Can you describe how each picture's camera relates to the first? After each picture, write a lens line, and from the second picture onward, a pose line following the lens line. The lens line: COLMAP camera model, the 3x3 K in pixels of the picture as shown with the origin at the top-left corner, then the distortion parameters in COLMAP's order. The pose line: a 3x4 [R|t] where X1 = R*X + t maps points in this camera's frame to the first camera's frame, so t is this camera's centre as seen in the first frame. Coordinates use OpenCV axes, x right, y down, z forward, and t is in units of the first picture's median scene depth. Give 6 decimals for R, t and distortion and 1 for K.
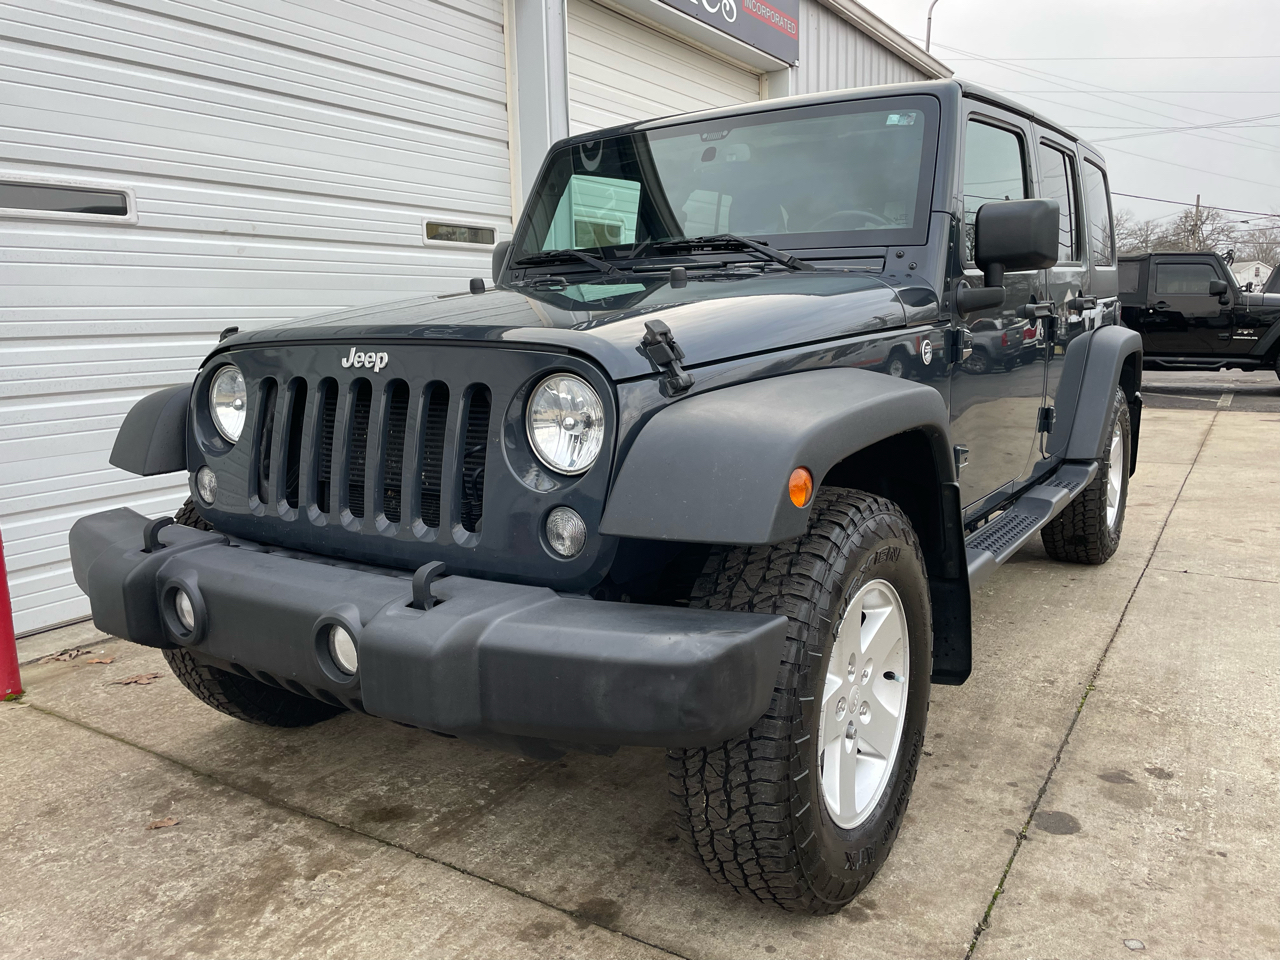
lens RADIAL K [[966.8, 0, 628.8], [0, 966.8, 471.8], [0, 0, 1]] dist [0.093773, -0.118886]
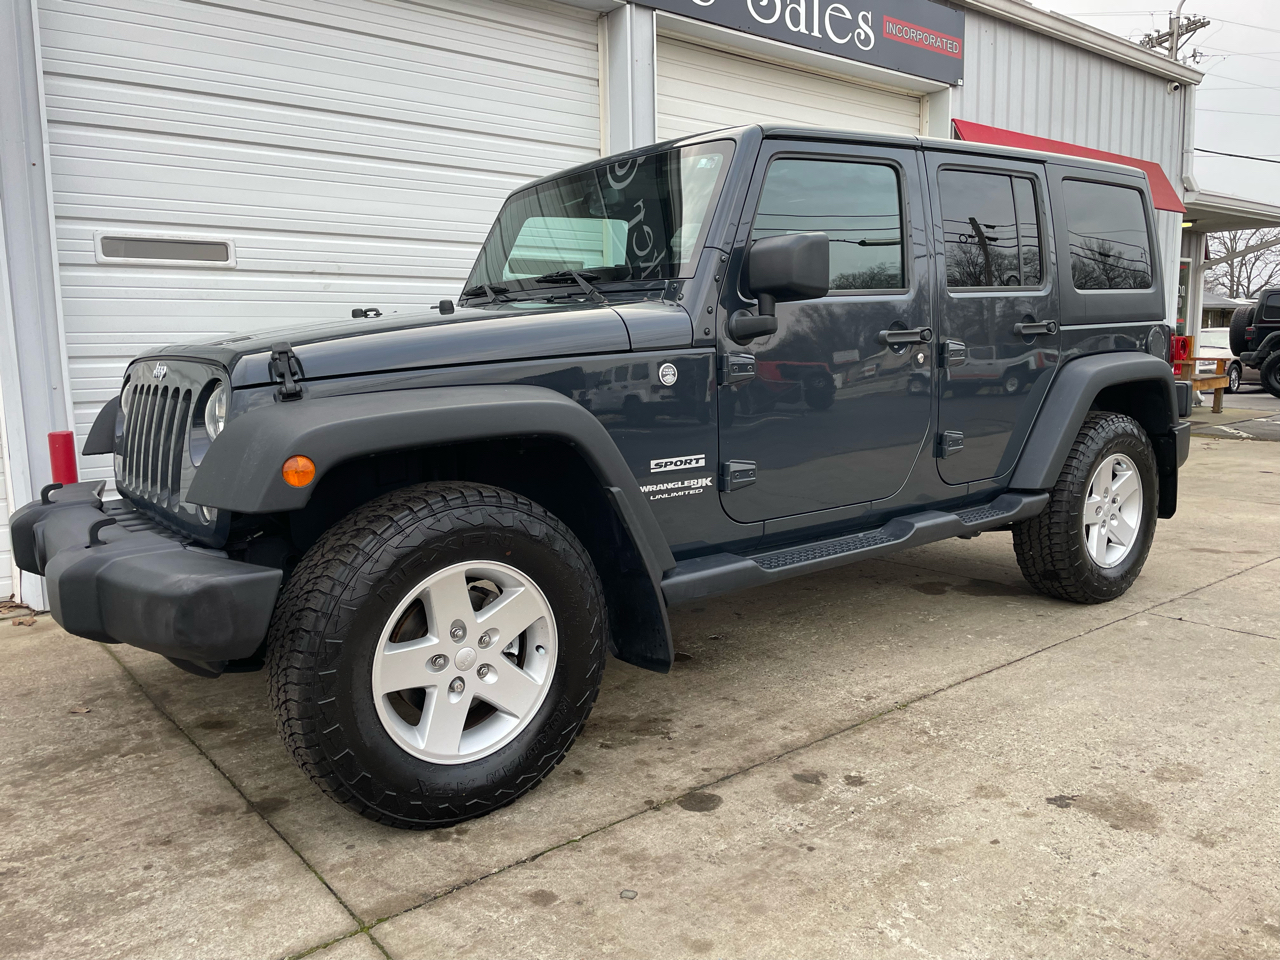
lens RADIAL K [[966.8, 0, 635.1], [0, 966.8, 475.5], [0, 0, 1]] dist [0.093773, -0.118886]
pose [[0.949394, 0.045394, -0.310790, 0.611376], [-0.051759, 0.998584, -0.012260, 0.008947], [0.309794, 0.027725, 0.950400, -0.060163]]
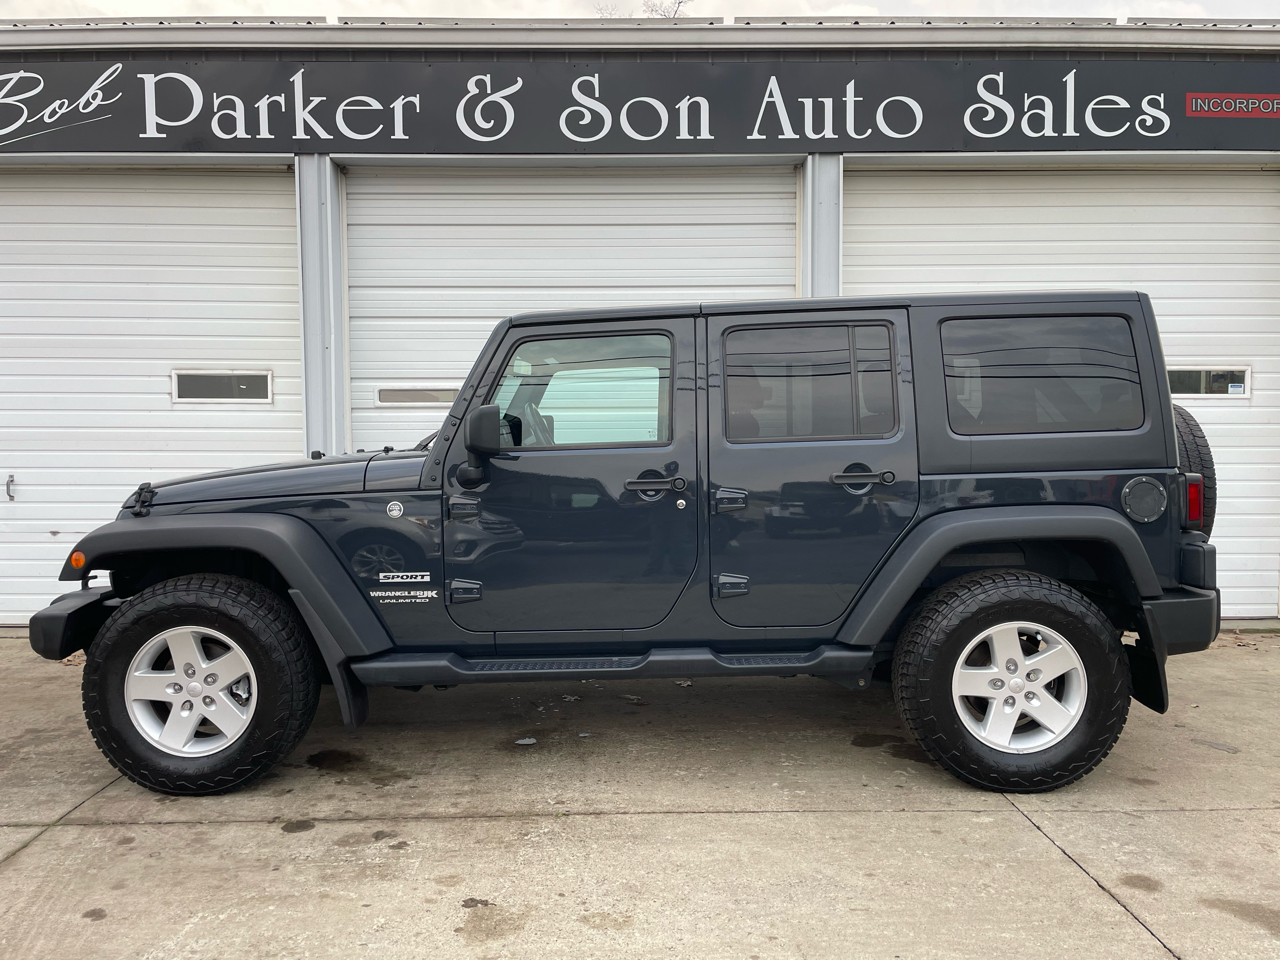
lens RADIAL K [[966.8, 0, 631.3], [0, 966.8, 476.3], [0, 0, 1]] dist [0.093773, -0.118886]
pose [[0.552944, 0.050257, -0.831701, 1.720623], [-0.138445, 0.989846, -0.032230, -0.173129], [0.821636, 0.132966, 0.554287, 0.459361]]
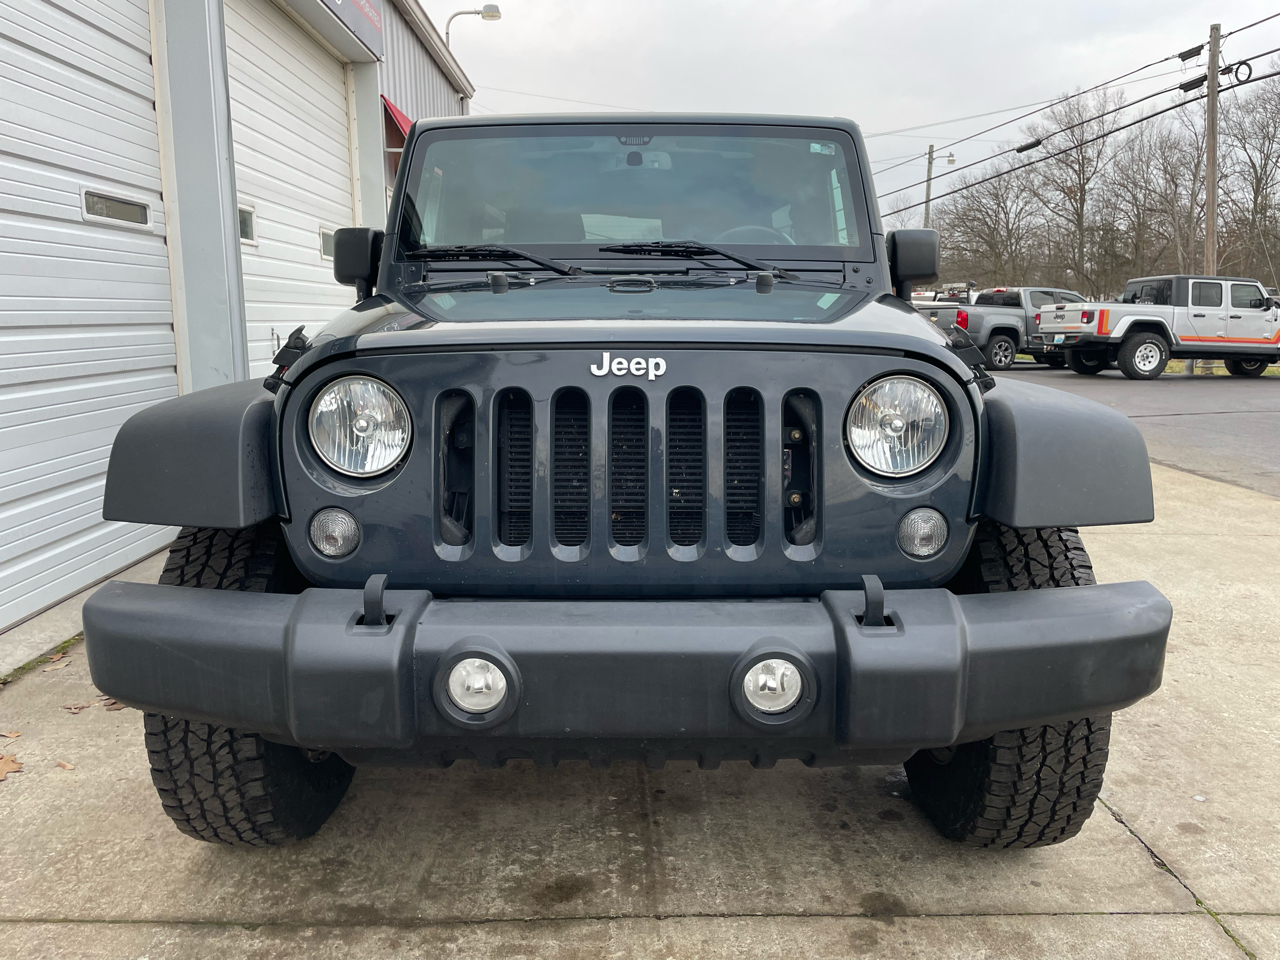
lens RADIAL K [[966.8, 0, 640.3], [0, 966.8, 469.5], [0, 0, 1]] dist [0.093773, -0.118886]
pose [[0.830345, -0.067872, 0.553101, -0.592874], [0.071838, 0.997310, 0.014536, -0.027169], [-0.552600, 0.027664, 0.832987, 0.211984]]
